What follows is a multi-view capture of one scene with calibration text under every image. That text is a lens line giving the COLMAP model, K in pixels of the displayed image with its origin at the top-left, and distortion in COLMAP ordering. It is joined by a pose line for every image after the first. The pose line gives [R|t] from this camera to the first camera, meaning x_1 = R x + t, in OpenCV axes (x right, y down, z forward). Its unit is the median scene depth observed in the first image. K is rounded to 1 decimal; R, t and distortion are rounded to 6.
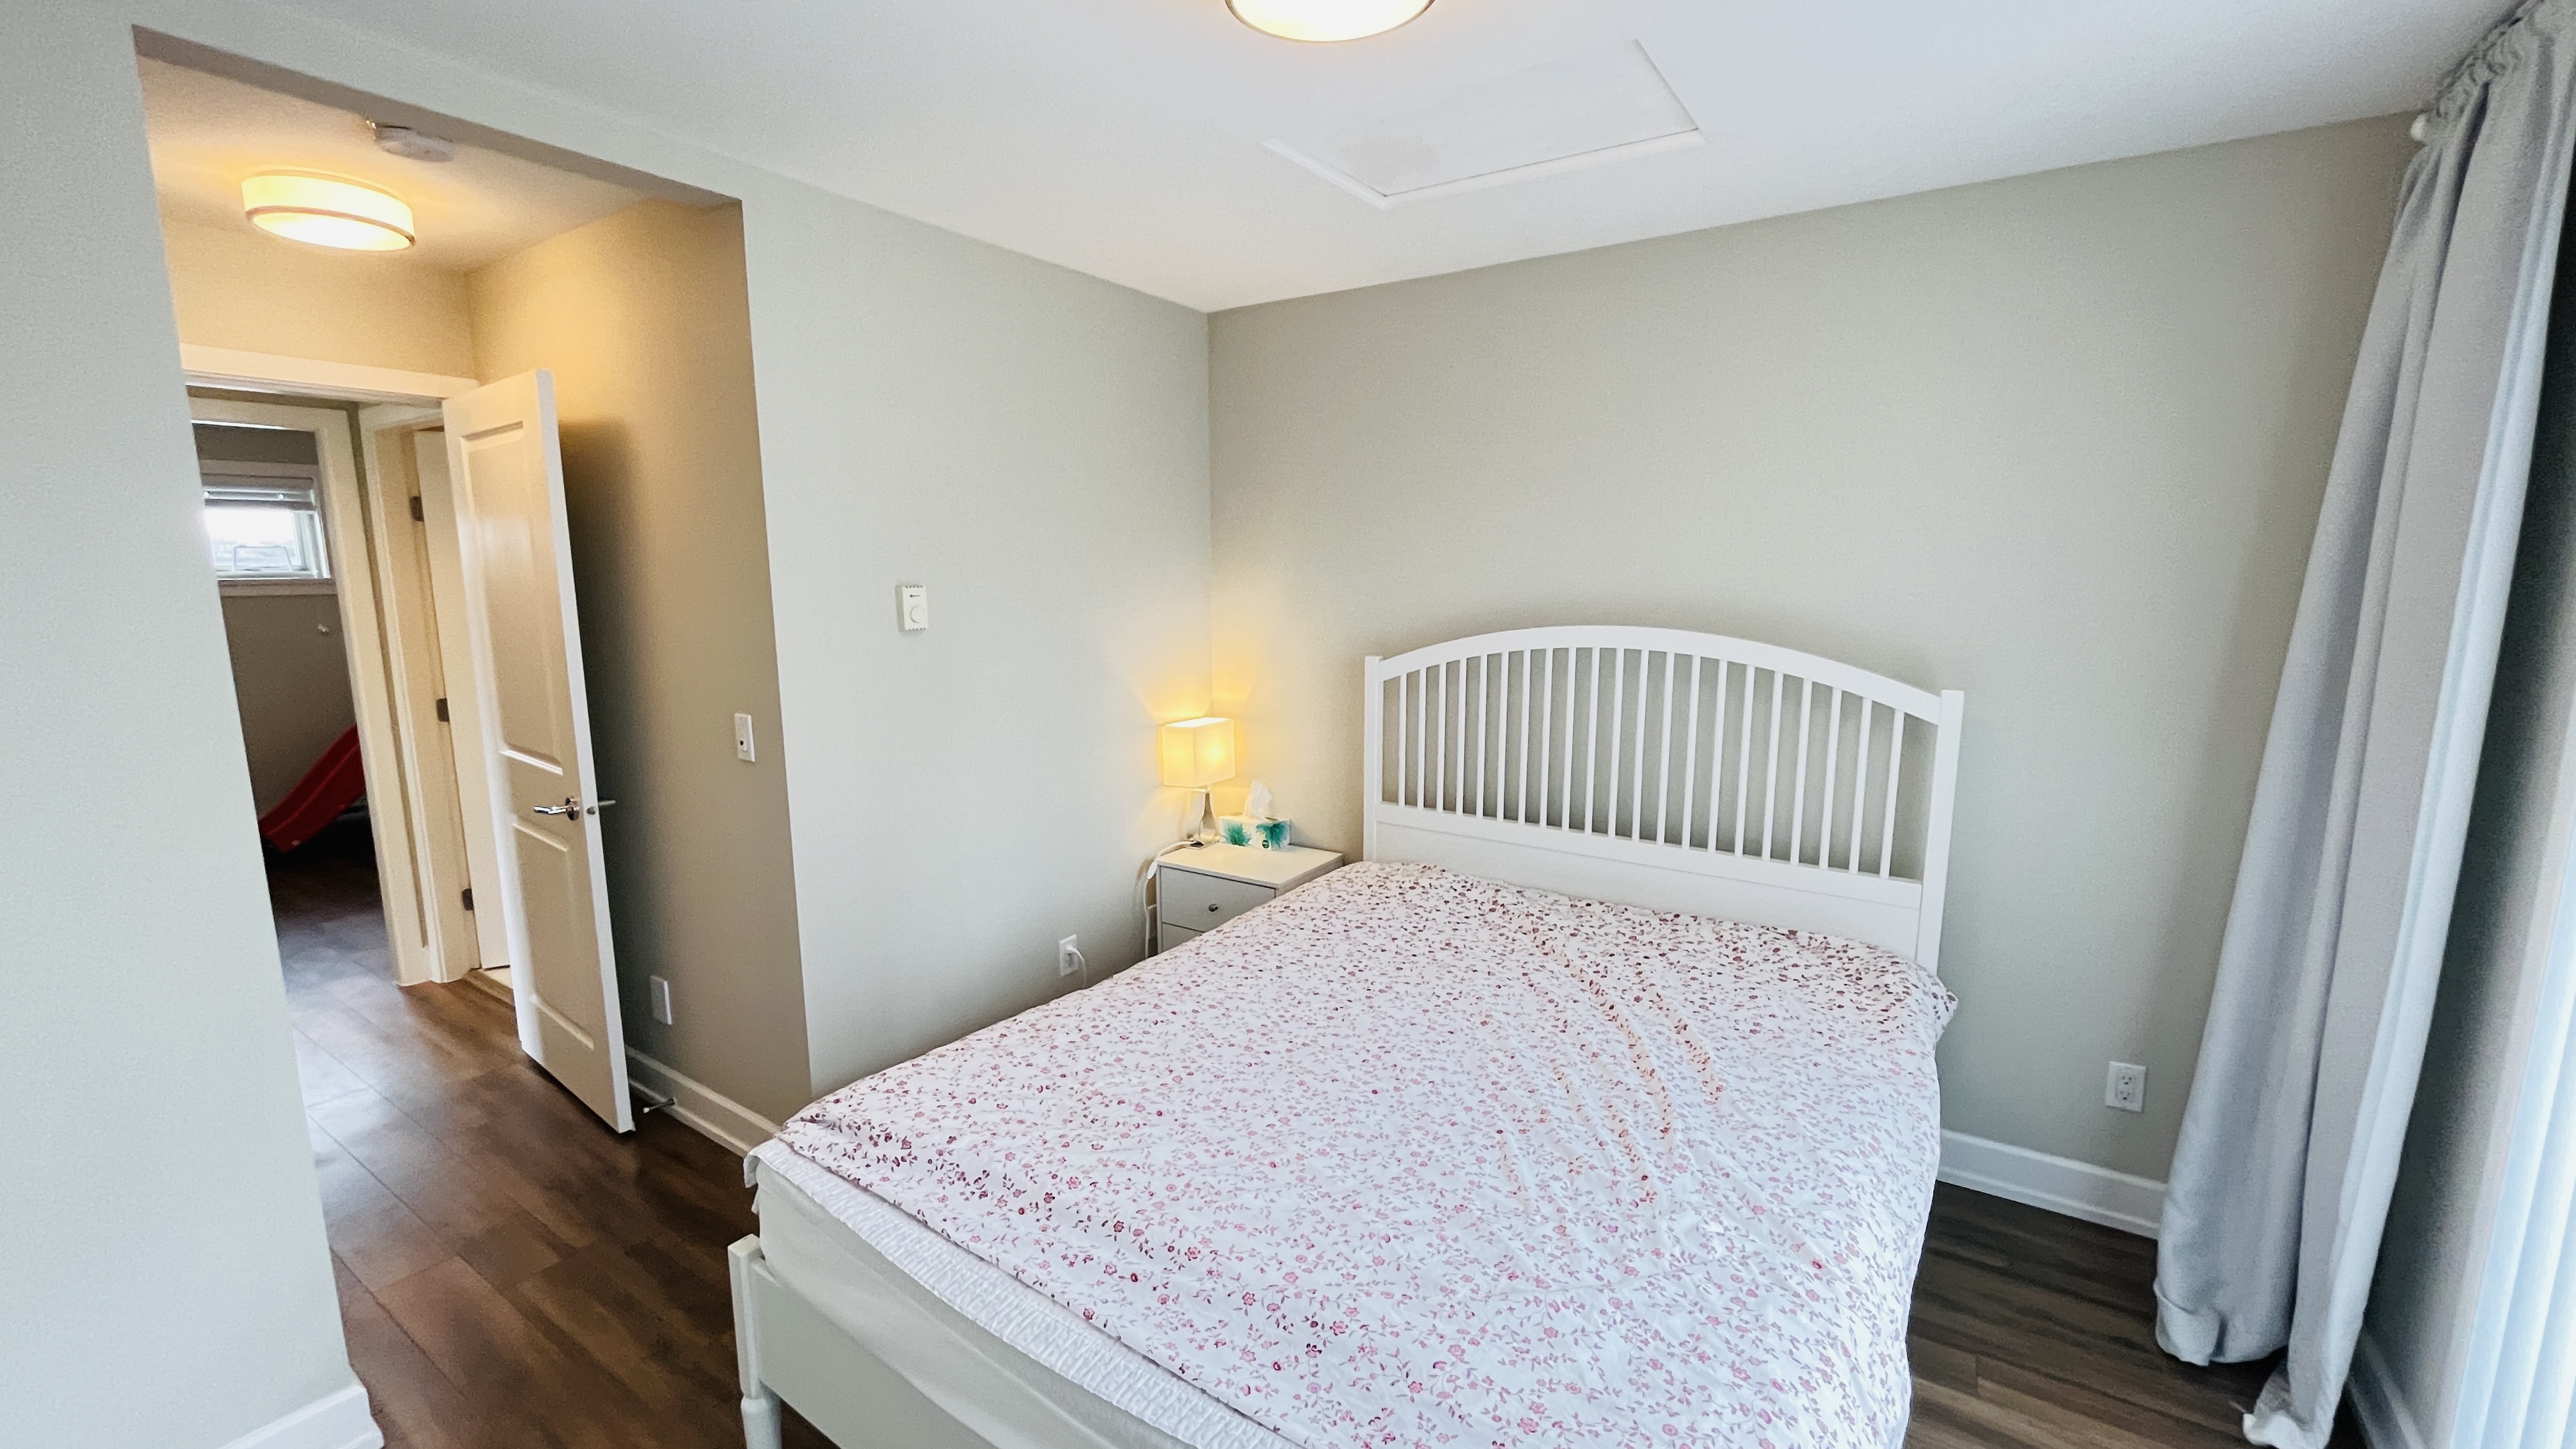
lens RADIAL K [[1043.9, 0, 1283.2], [0, 1043.9, 725.2], [0, 0, 1]] dist [-0.002353, 0.000209]
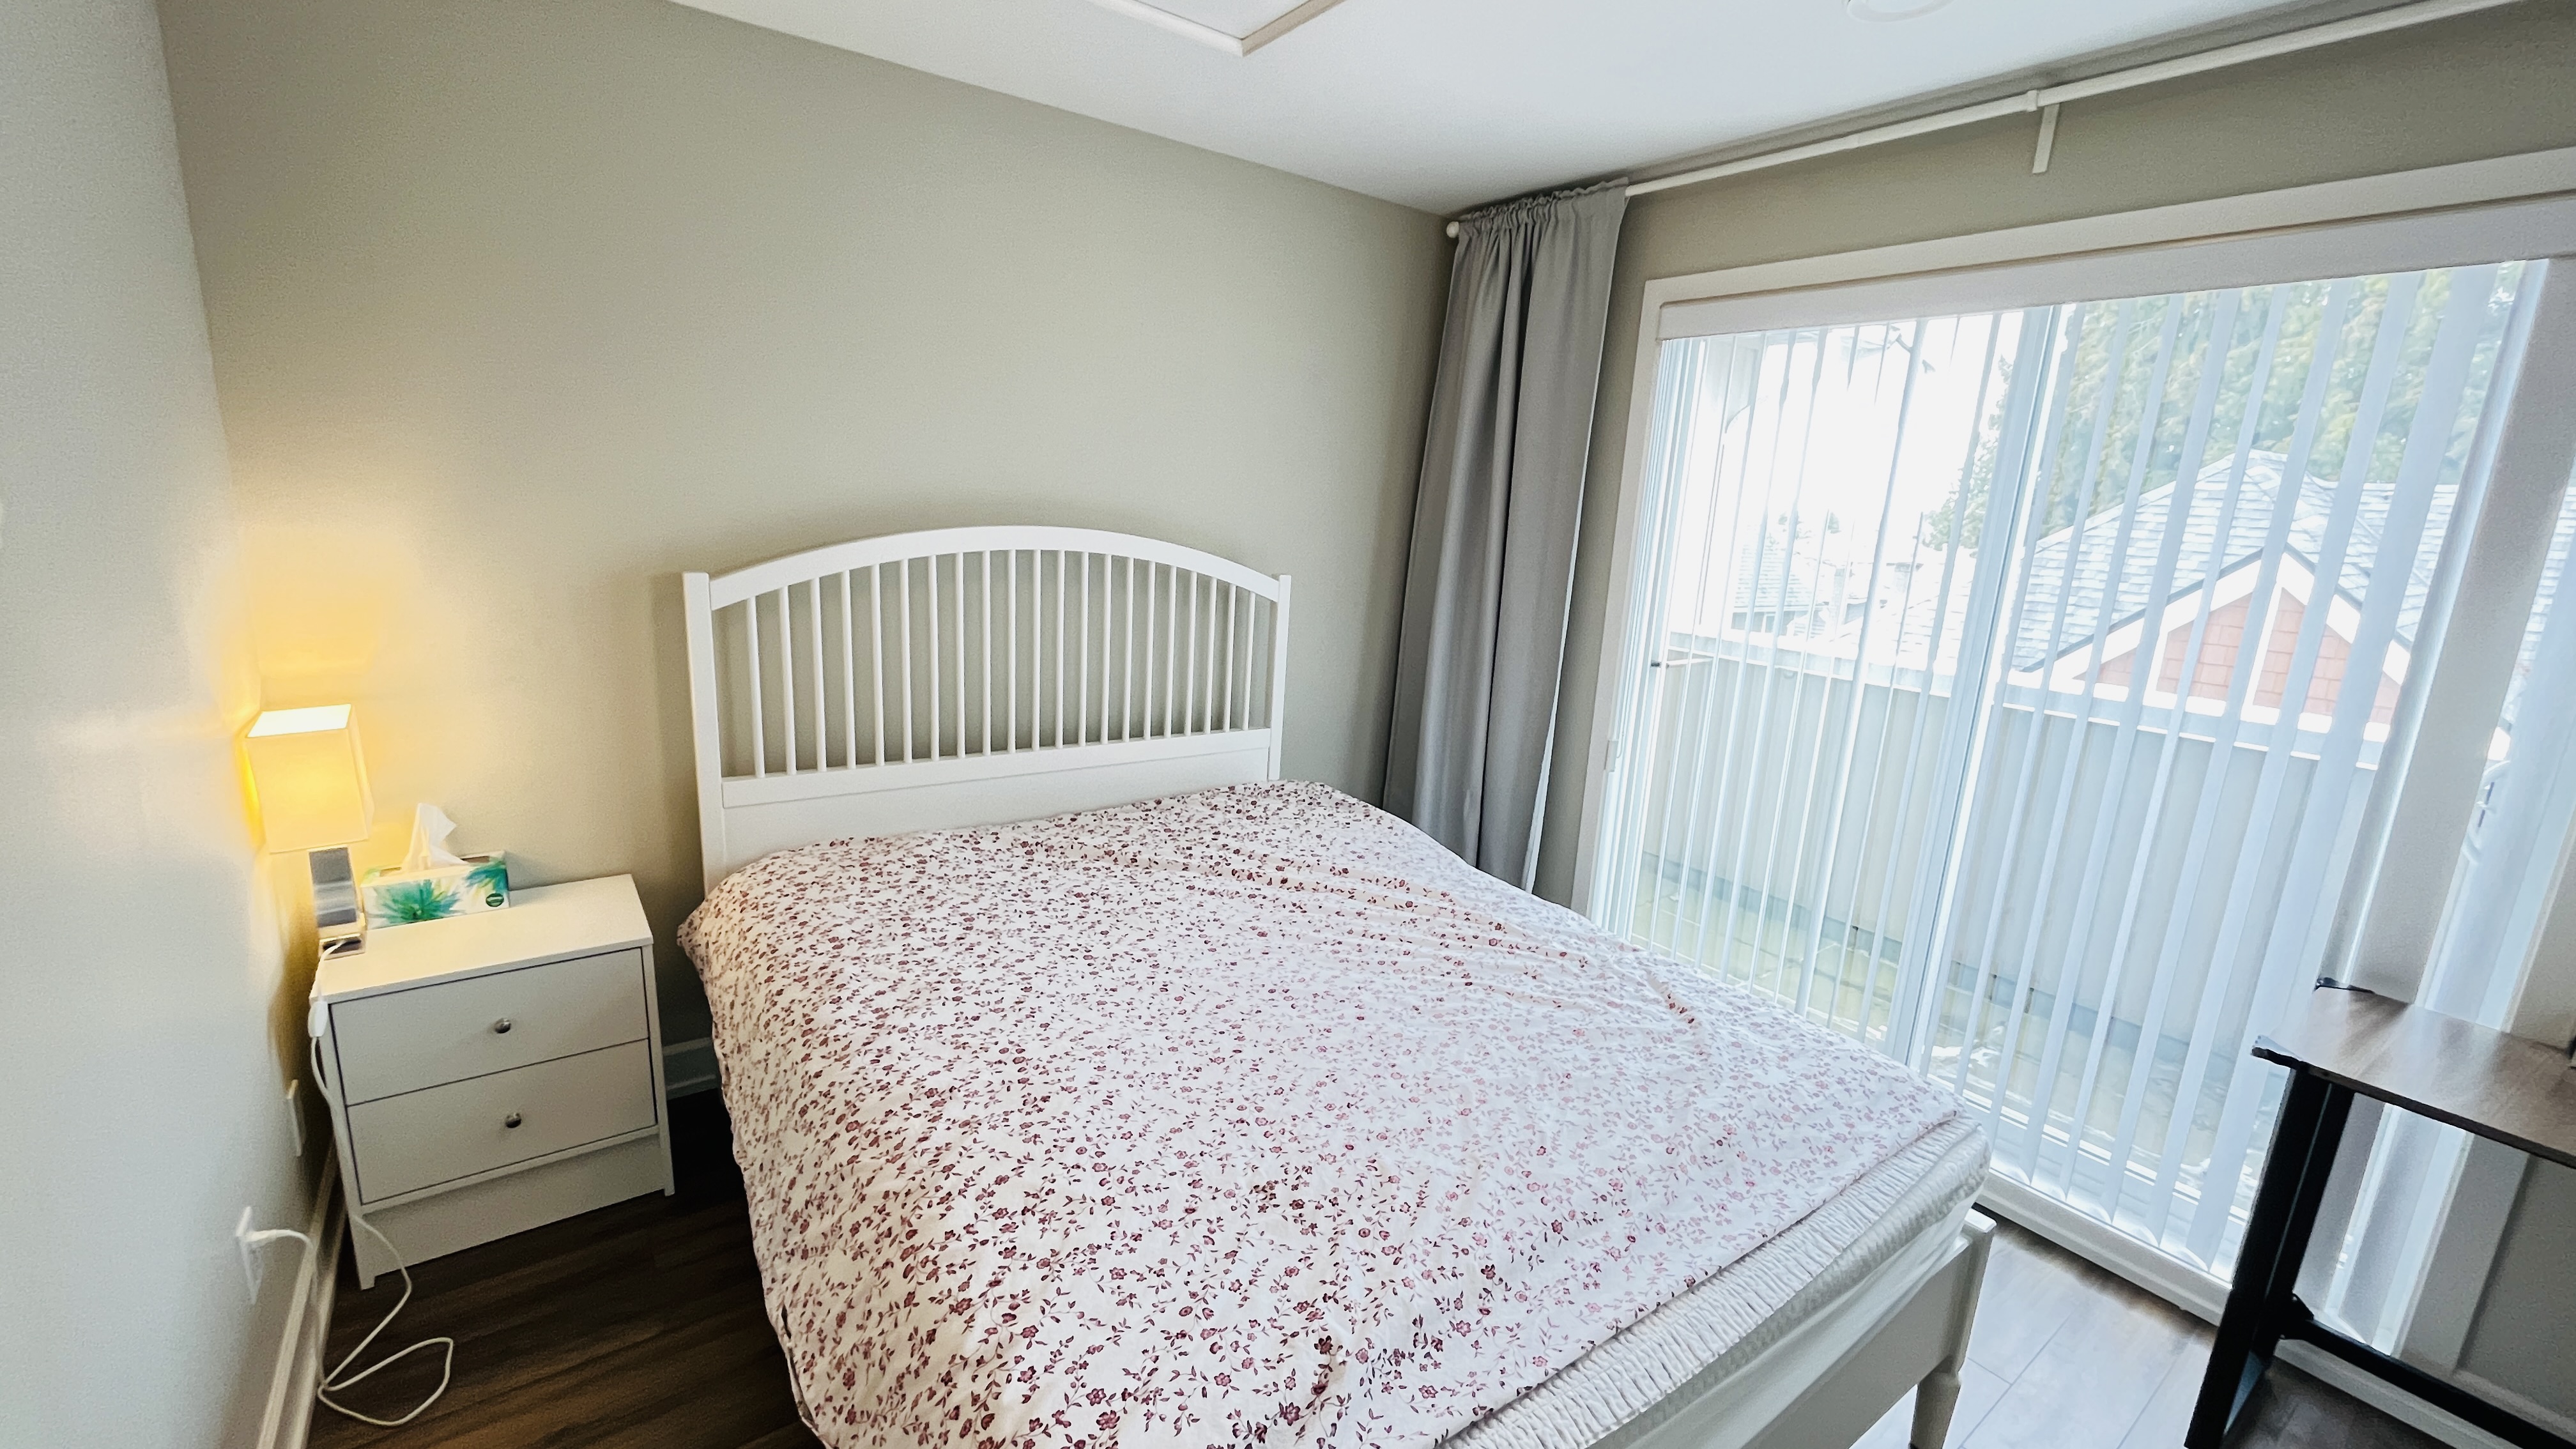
lens RADIAL K [[1043.9, 0, 1281.3], [0, 1043.9, 726.3], [0, 0, 1]] dist [-0.002353, 0.000209]
pose [[0.340577, -0.183090, 0.922218, -0.539132], [0.092008, 0.982639, 0.161106, -0.052619], [-0.935704, 0.029982, 0.351510, 0.499855]]
